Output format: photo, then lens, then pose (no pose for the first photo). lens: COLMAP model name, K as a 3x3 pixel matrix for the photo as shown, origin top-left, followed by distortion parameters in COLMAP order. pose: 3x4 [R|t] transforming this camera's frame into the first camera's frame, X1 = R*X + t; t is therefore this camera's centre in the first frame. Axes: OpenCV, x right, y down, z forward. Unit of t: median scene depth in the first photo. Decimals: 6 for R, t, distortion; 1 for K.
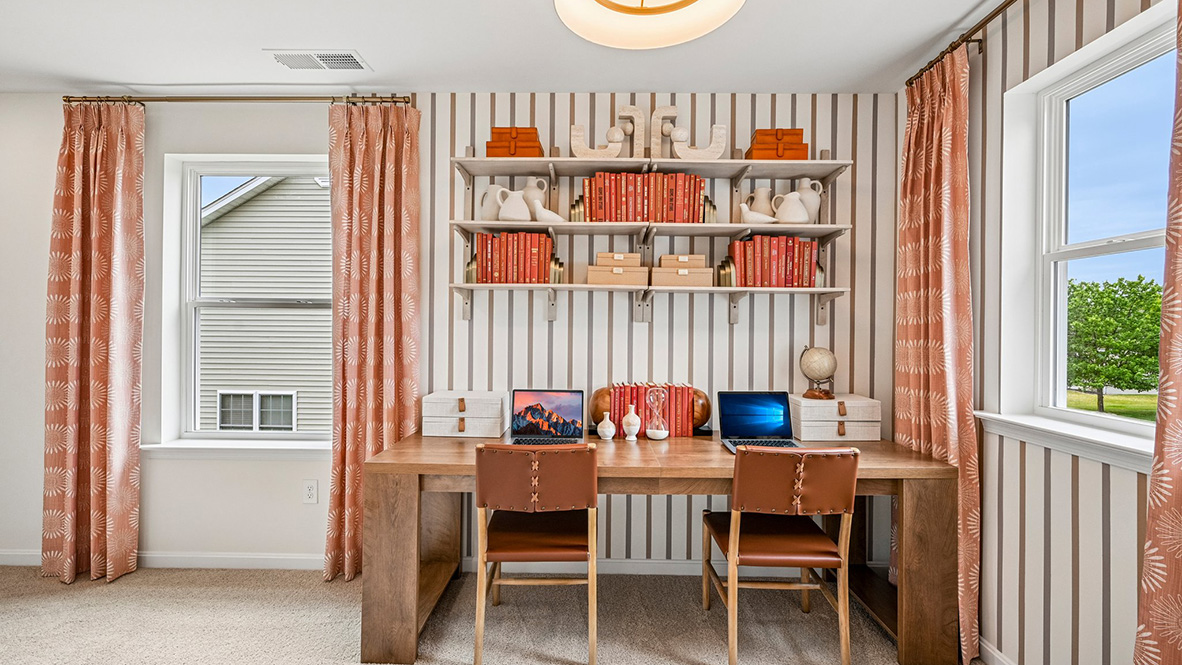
lens RADIAL K [[525.9, 0, 589.8], [0, 525.9, 327.9], [0, 0, 1]] dist [-0.001119, 0.000535]
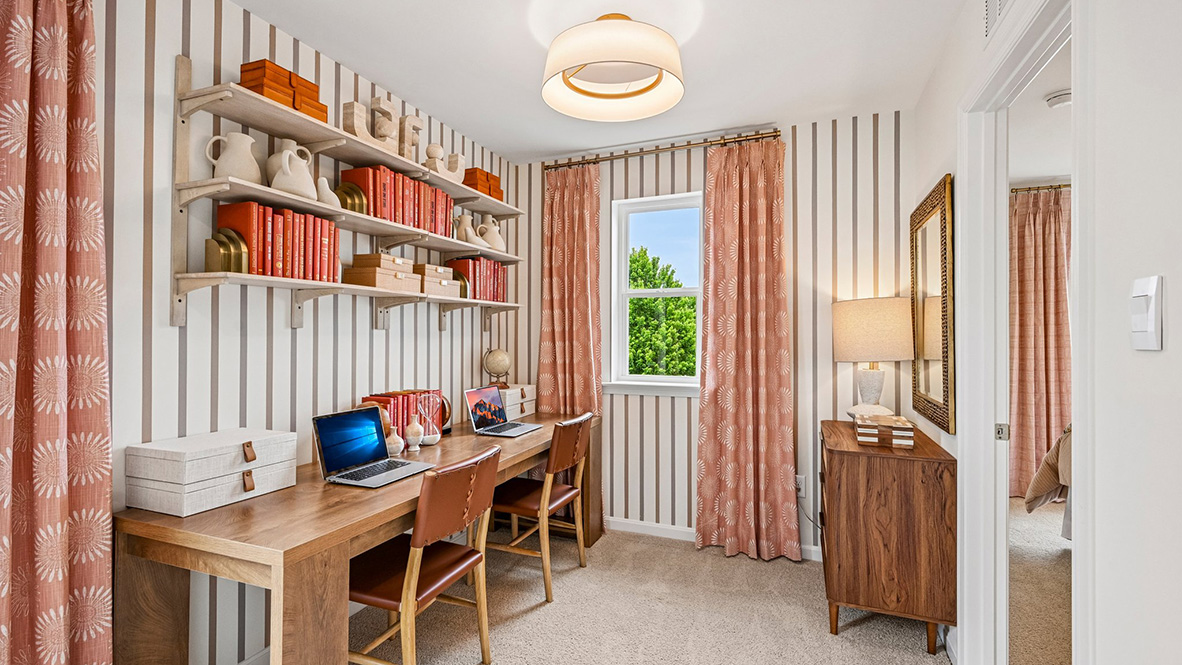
lens RADIAL K [[525.9, 0, 589.8], [0, 525.9, 327.9], [0, 0, 1]] dist [-0.001119, 0.000535]
pose [[0.370361, 0.000193, 0.928888, -0.698427], [0.005111, 0.999984, -0.002245, -0.010452], [-0.928874, 0.005579, 0.370354, 0.327893]]
